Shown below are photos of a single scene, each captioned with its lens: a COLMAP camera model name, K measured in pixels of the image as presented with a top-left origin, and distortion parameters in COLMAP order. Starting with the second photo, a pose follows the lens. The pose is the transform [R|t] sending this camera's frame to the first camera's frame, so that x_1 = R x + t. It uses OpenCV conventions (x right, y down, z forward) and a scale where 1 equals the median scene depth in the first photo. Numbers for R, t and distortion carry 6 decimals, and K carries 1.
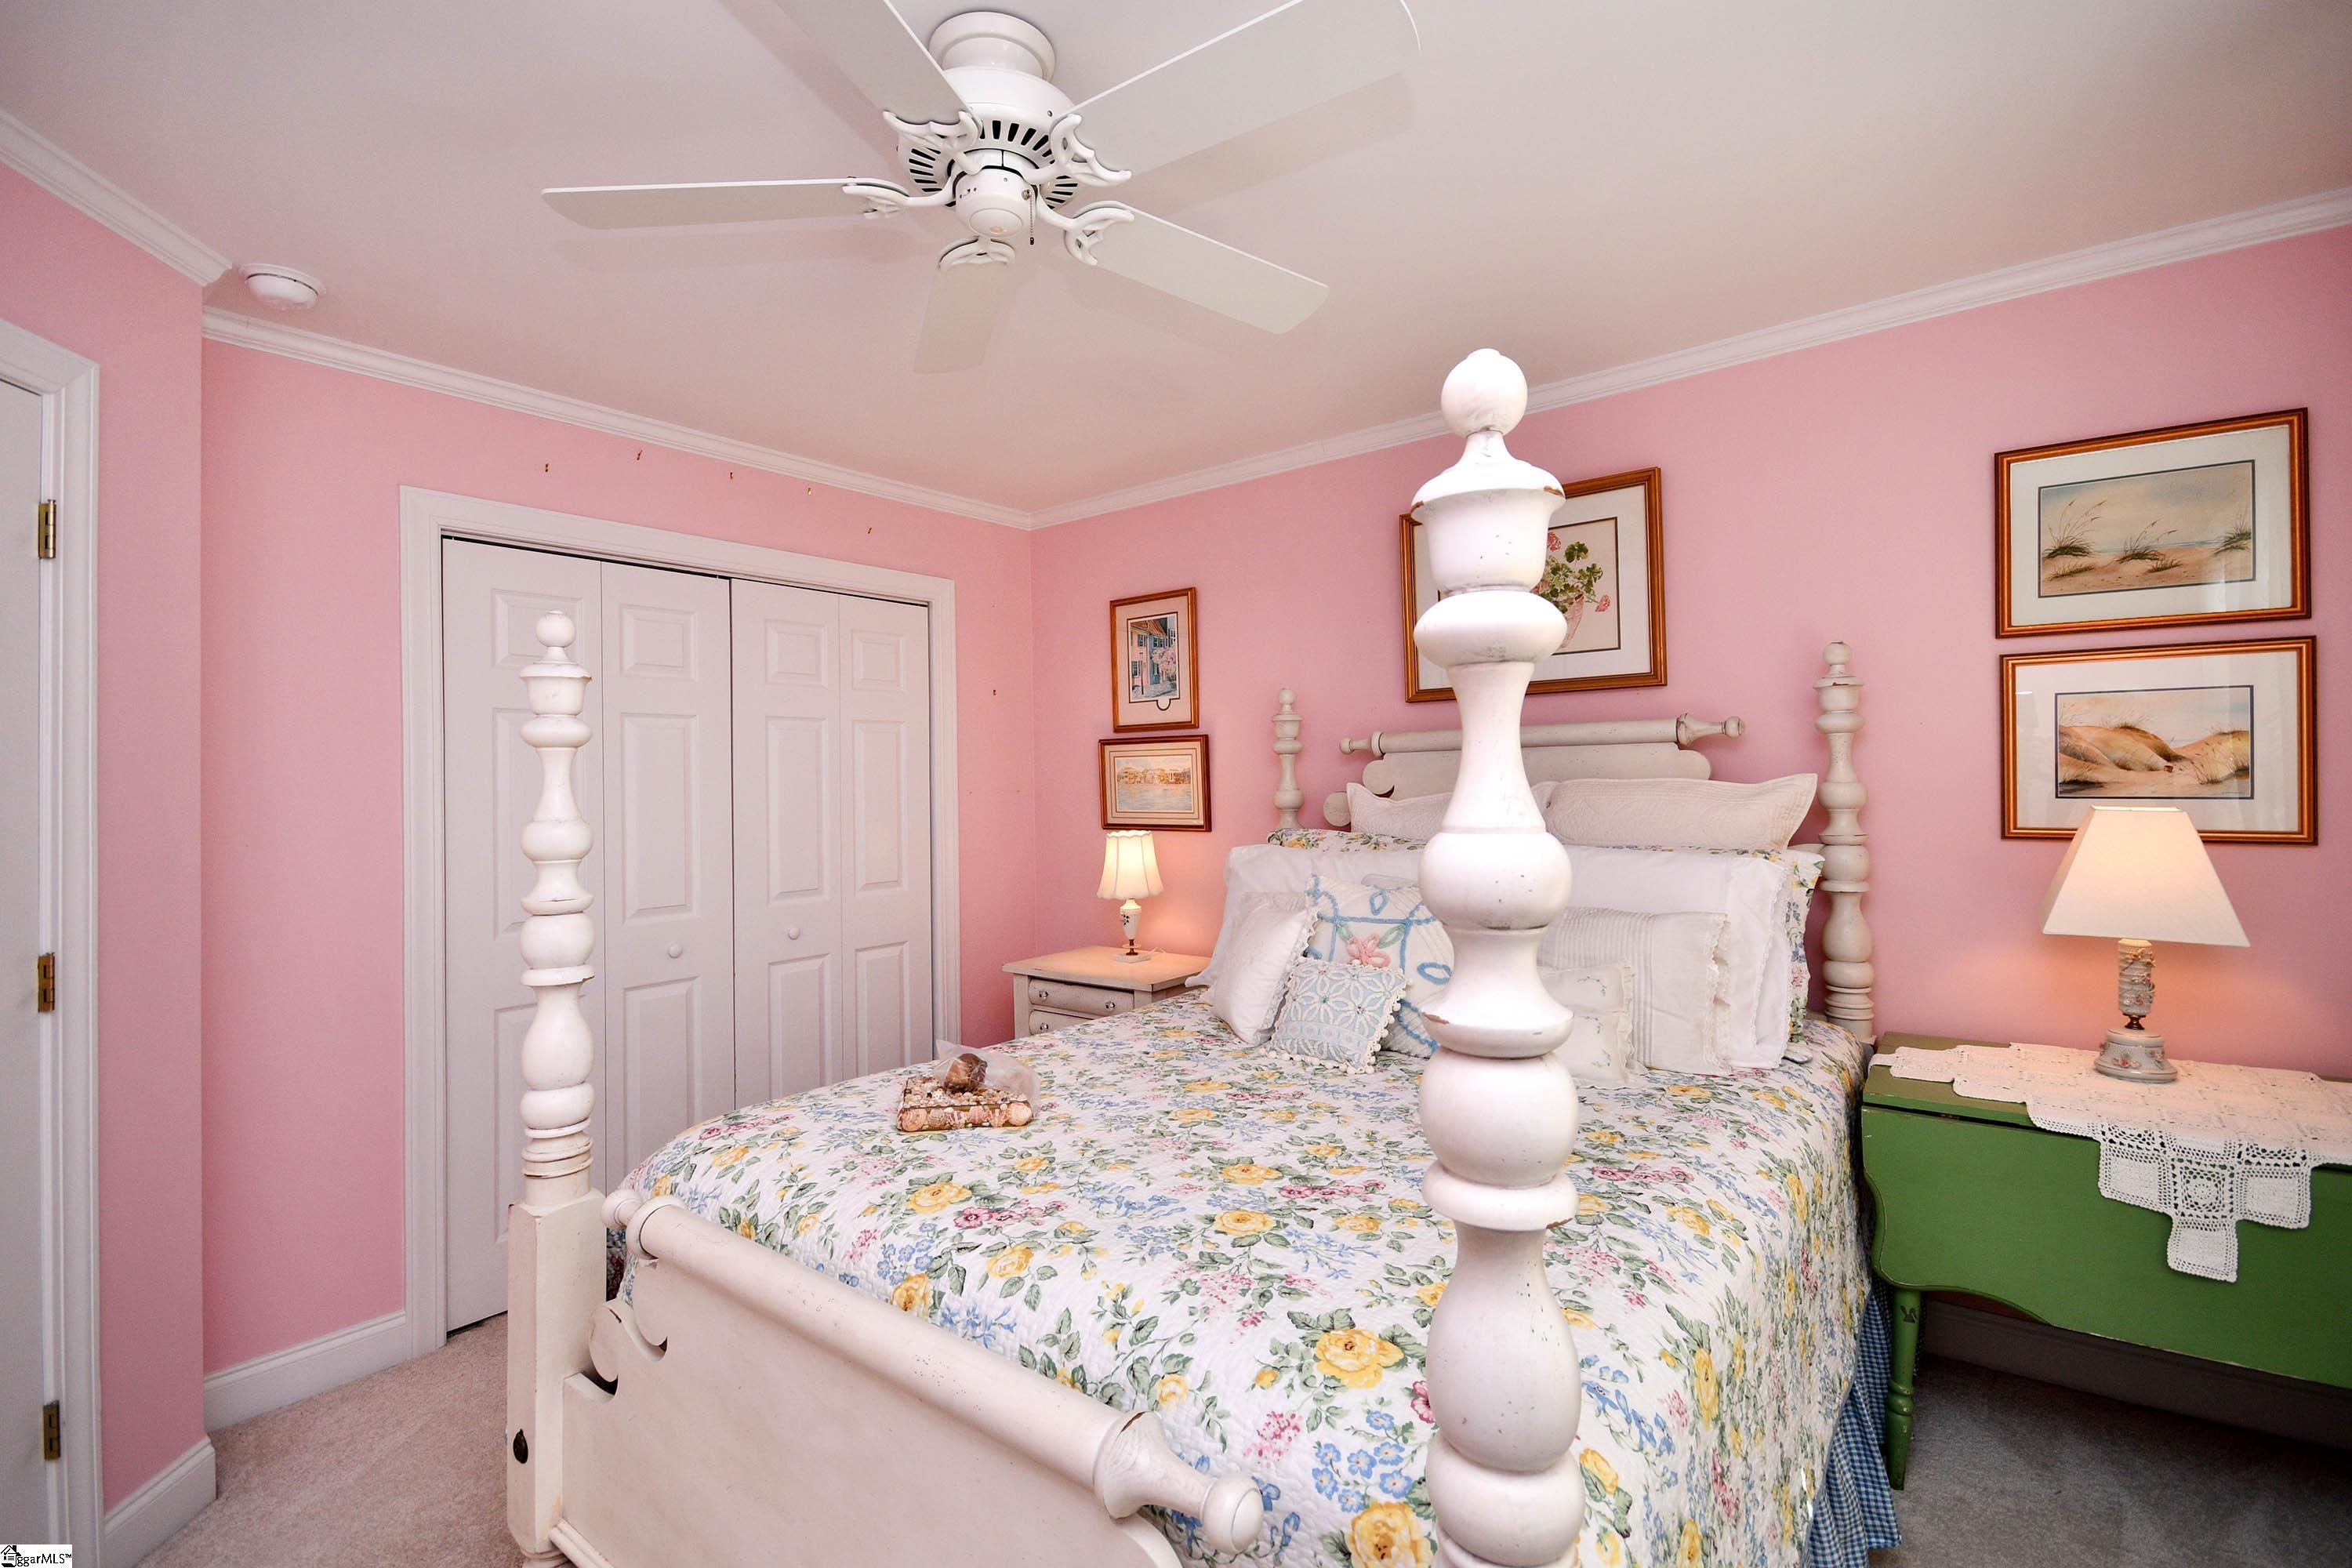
lens RADIAL K [[1082.1, 0, 1176.0], [0, 1082.1, 784.0], [0, 0, 1]] dist [-0.010308, -0.000365]
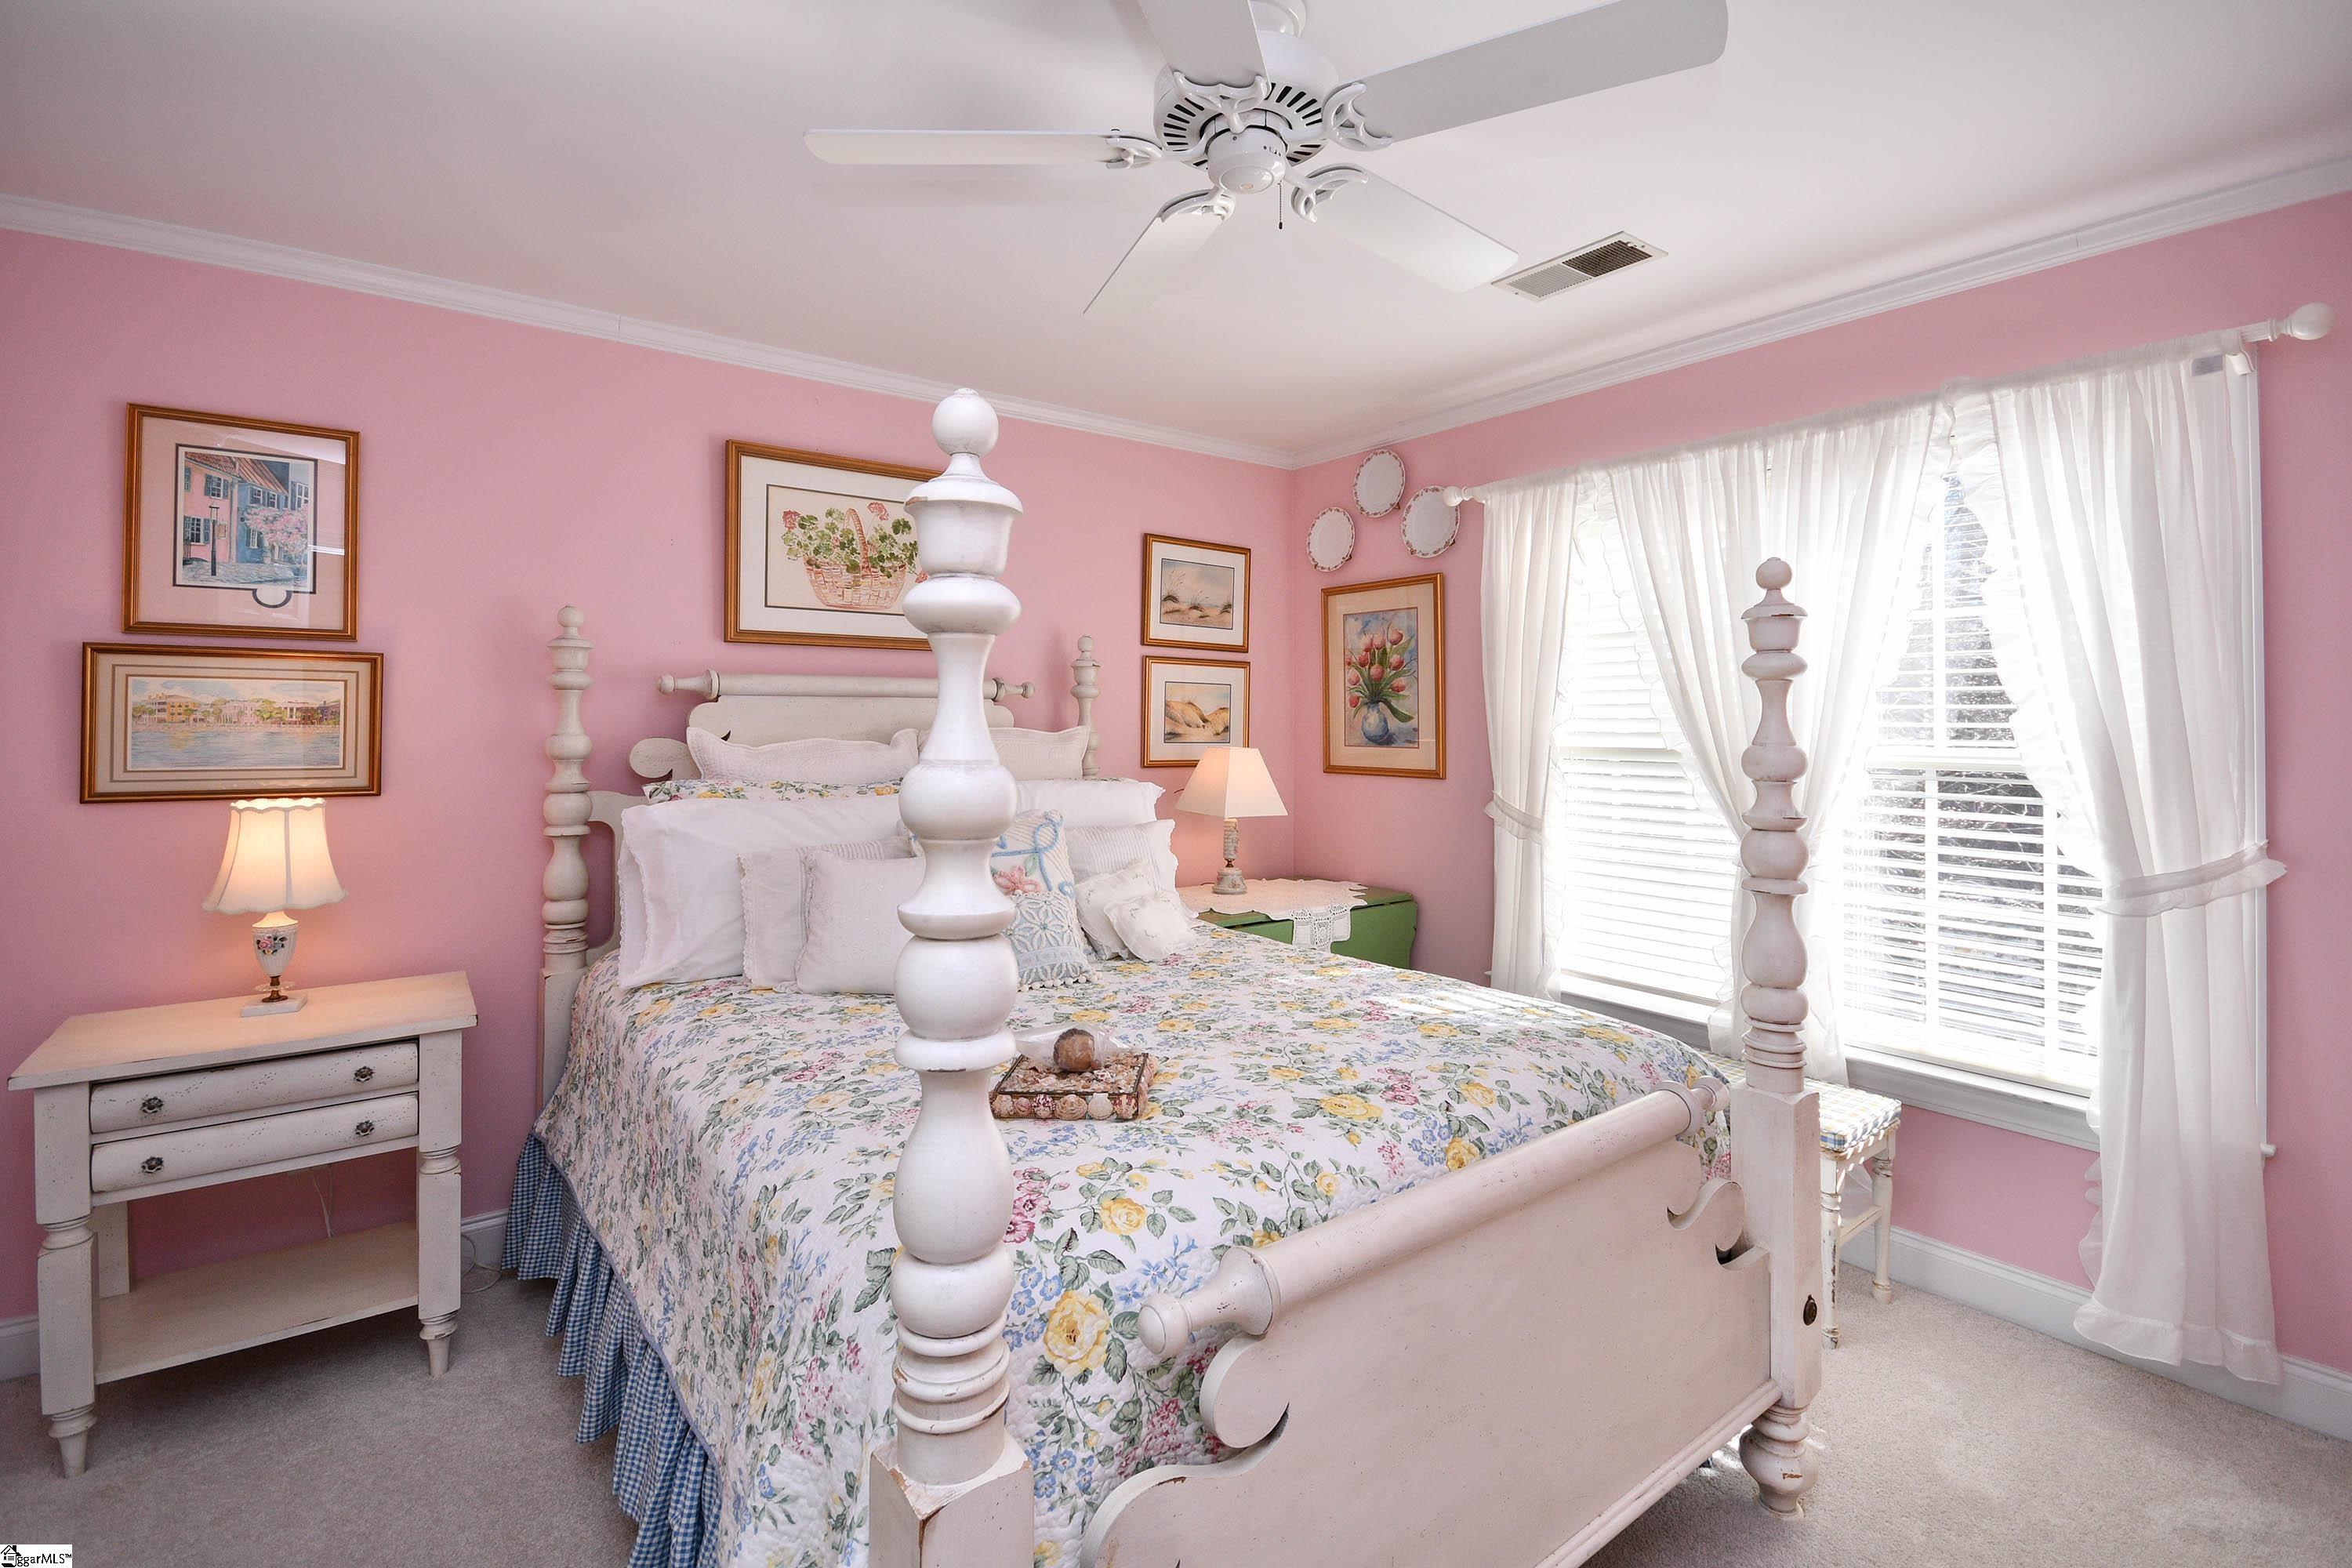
lens RADIAL K [[1058.7, 0, 1176.6], [0, 1058.7, 739.6], [0, 0, 1]] dist [-0.003926, -0.000247]
pose [[0.252952, 0.004023, 0.967470, -0.793274], [-0.006399, 0.999976, -0.002485, 0.012035], [-0.967458, -0.005562, 0.252972, 0.555042]]
